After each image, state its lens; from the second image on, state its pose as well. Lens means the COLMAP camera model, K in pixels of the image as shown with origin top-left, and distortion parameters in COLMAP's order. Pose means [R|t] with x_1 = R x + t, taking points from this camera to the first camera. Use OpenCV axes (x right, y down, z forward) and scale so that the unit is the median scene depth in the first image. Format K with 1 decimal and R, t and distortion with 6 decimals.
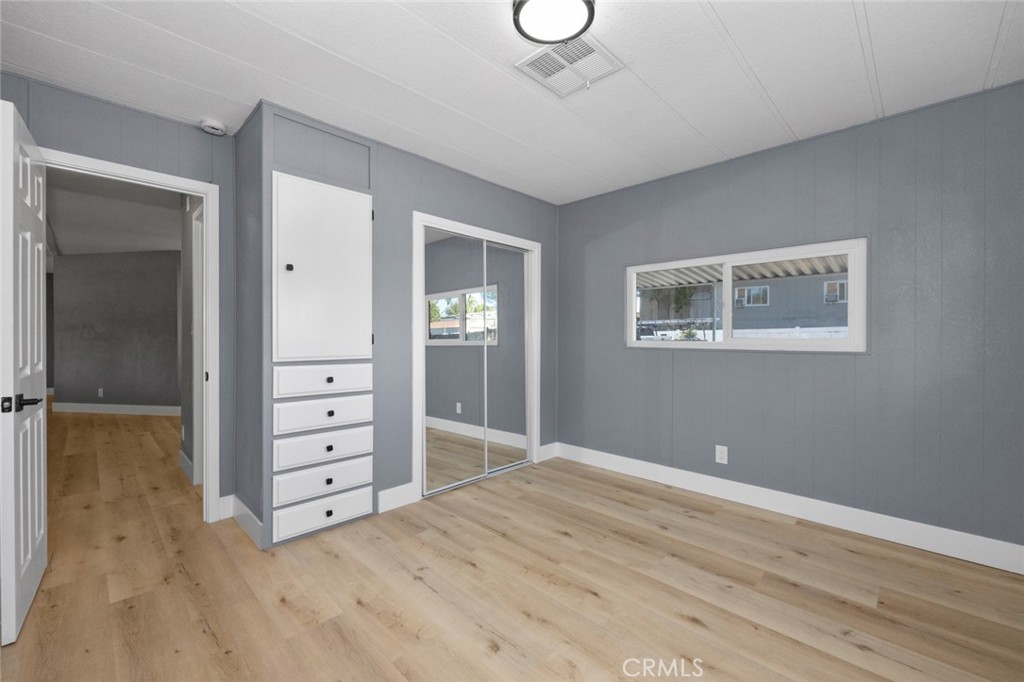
lens RADIAL K [[416.8, 0, 514.3], [0, 416.8, 337.9], [0, 0, 1]] dist [-0.001489, -0.000138]
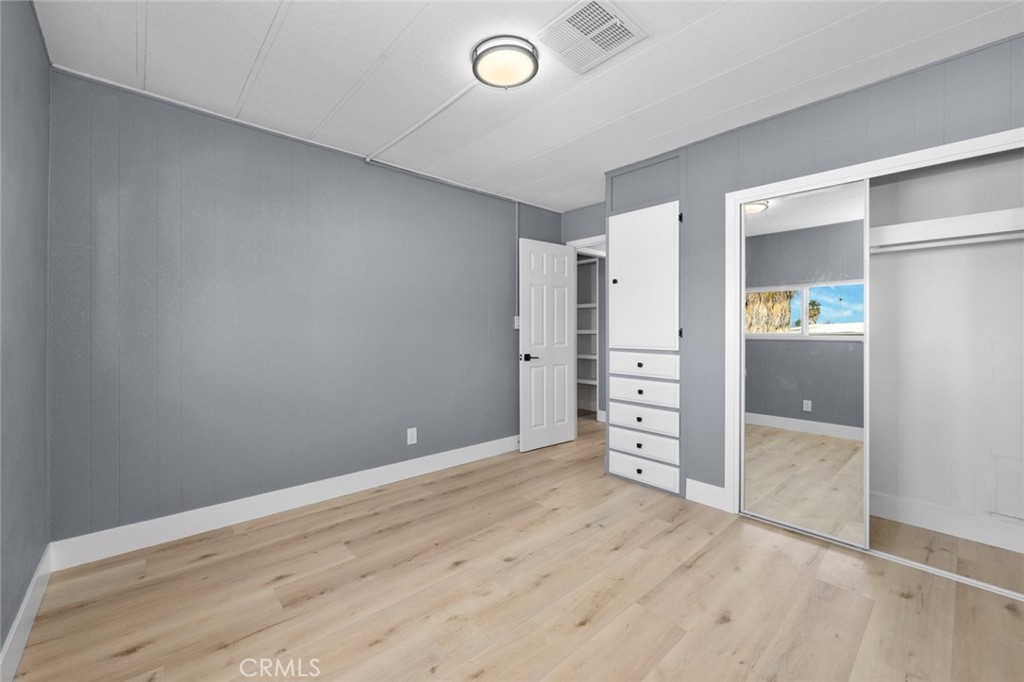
lens RADIAL K [[407.8, 0, 512.5], [0, 407.8, 332.3], [0, 0, 1]] dist [-0.000852, -0.000122]
pose [[-0.054608, 0.001159, -0.998507, 0.768194], [-0.005100, 0.999986, 0.001439, 0.002249], [0.998495, 0.005171, -0.054602, 0.652869]]
